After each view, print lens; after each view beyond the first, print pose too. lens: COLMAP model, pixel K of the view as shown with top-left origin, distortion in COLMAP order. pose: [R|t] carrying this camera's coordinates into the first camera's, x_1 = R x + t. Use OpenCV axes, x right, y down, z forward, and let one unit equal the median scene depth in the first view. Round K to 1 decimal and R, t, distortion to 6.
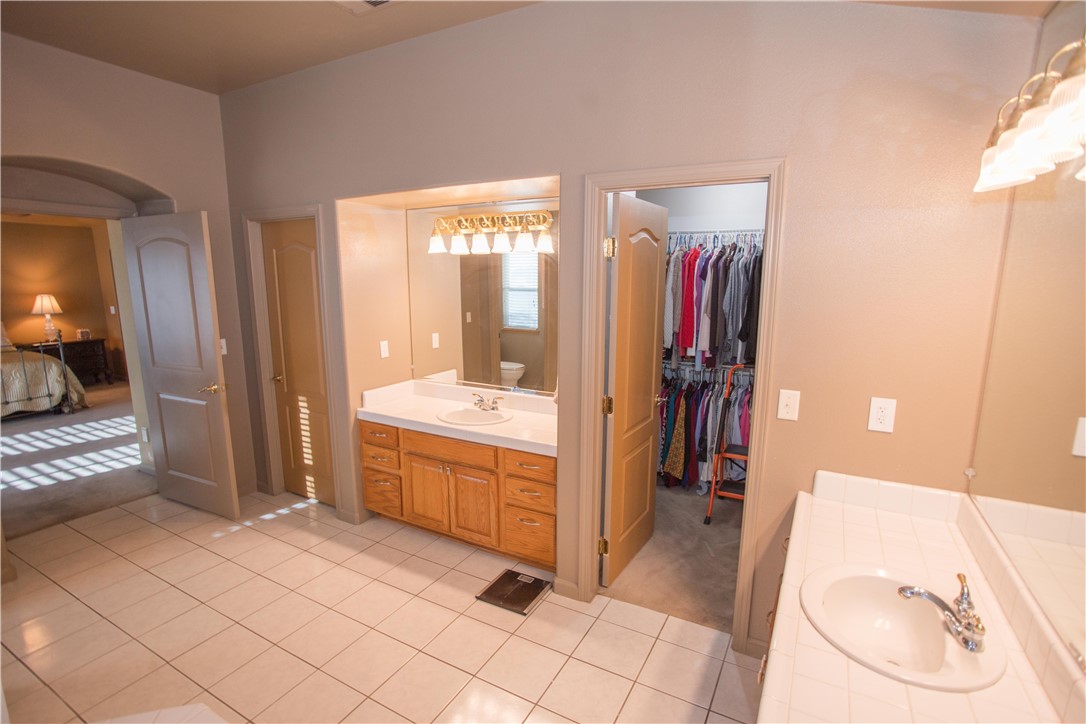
lens RADIAL K [[521.6, 0, 535.1], [0, 521.6, 368.8], [0, 0, 1]] dist [-0.037700, 0.000188]
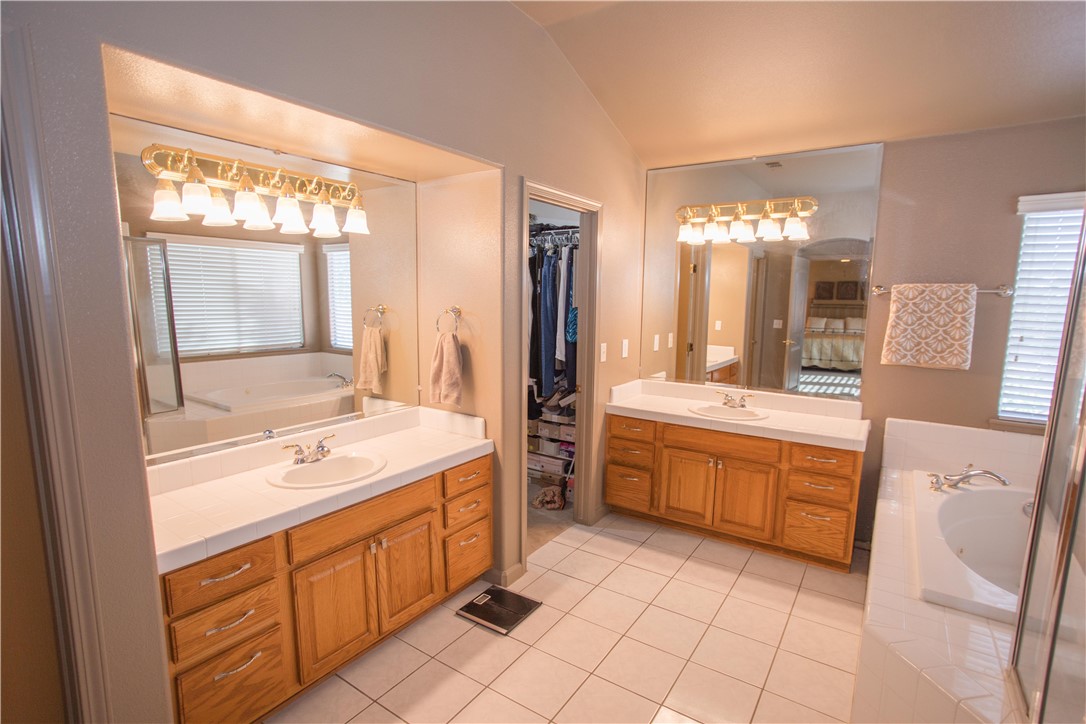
lens RADIAL K [[541.7, 0, 543.0], [0, 541.7, 362.0], [0, 0, 1]] dist [-0.000613, 0.000022]
pose [[0.081297, -0.134716, 0.987544, -0.826753], [0.158874, 0.979906, 0.120595, -0.094534], [-0.983946, 0.147091, 0.101067, 0.677525]]
